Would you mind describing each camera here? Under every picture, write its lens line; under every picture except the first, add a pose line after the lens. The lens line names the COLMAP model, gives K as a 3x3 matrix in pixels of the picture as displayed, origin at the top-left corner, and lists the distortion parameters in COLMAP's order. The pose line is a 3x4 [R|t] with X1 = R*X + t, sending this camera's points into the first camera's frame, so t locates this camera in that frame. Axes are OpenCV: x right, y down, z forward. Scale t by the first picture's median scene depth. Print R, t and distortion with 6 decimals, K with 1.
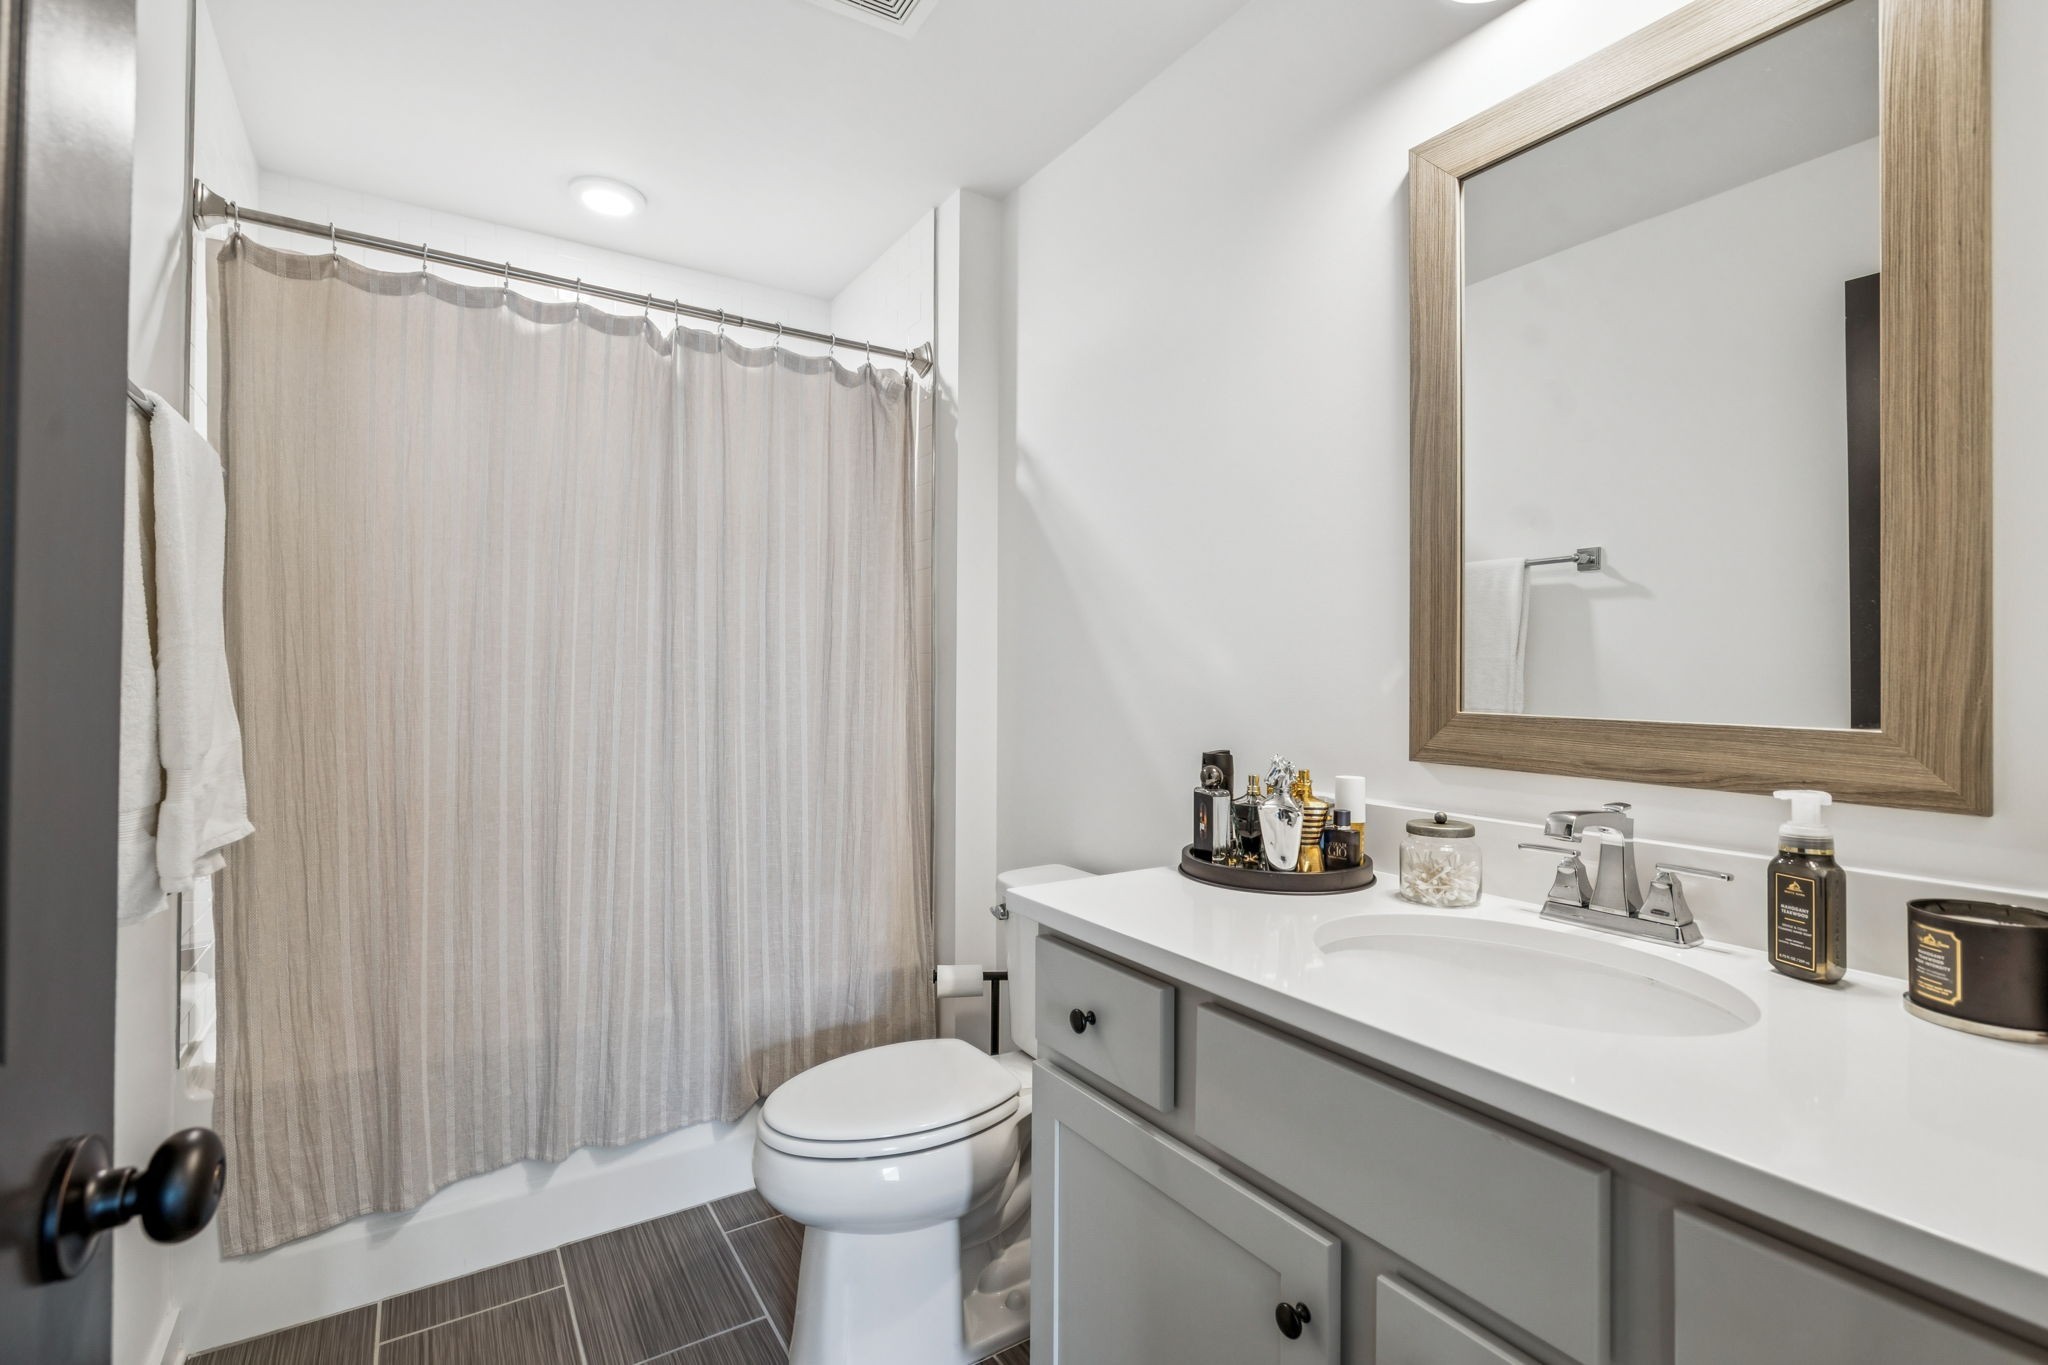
lens RADIAL K [[916.5, 0, 1024.0], [0, 916.5, 682.5], [0, 0, 1]] dist [0.001555, 0.000175]
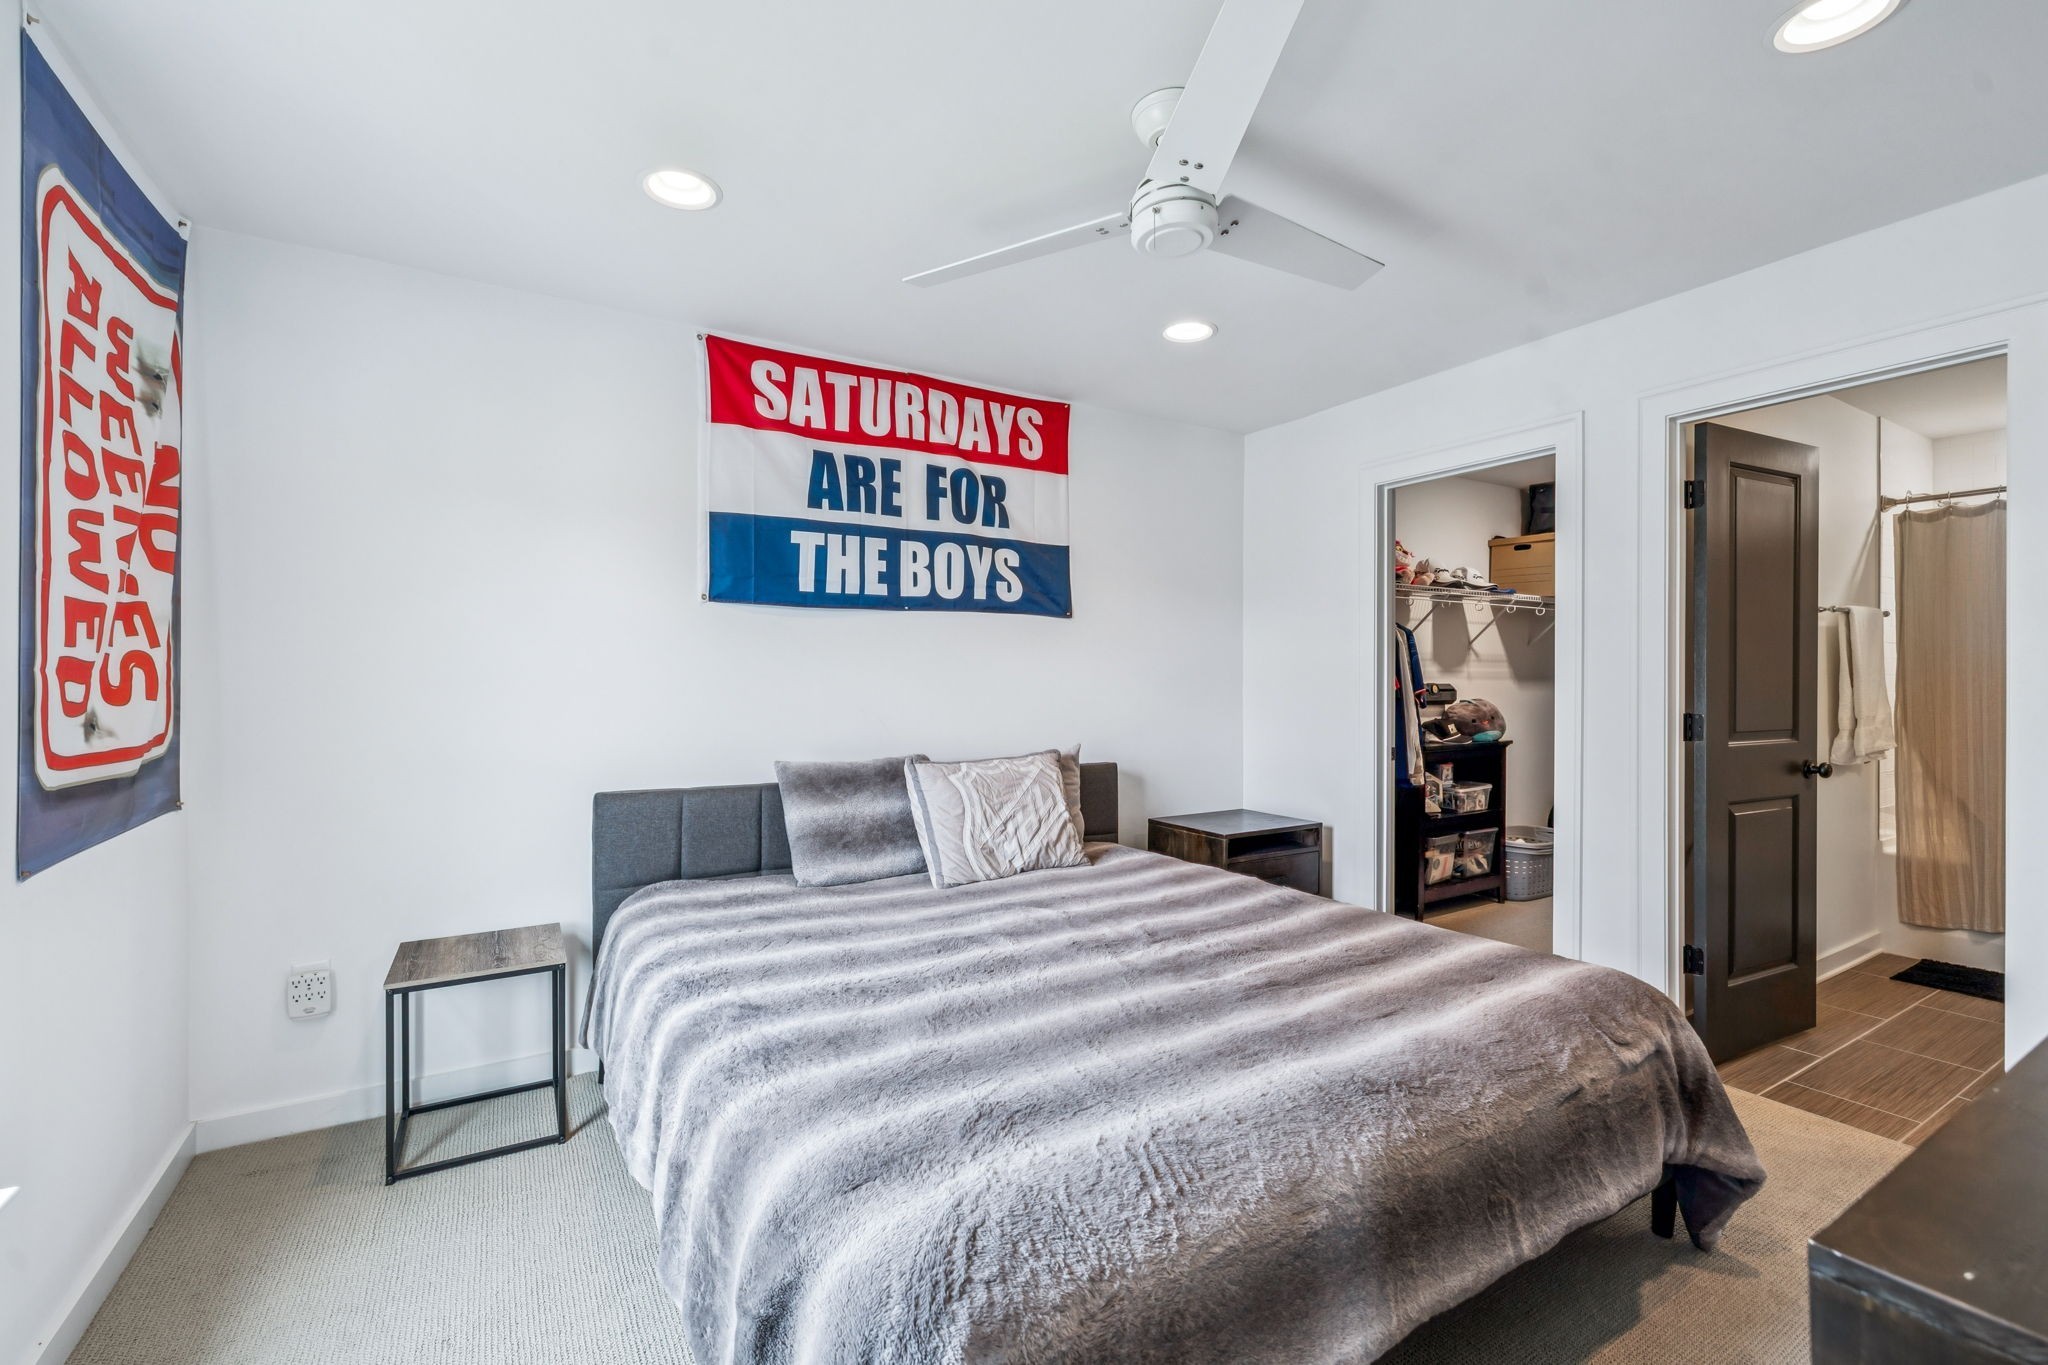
lens RADIAL K [[877.3, 0, 1024.0], [0, 877.3, 682.5], [0, 0, 1]] dist [-0.000376, -0.000069]
pose [[-0.034817, -0.006234, -0.999374, 1.541026], [-0.003240, 0.999976, -0.006125, -0.007362], [0.999388, 0.003025, -0.034836, -1.254964]]
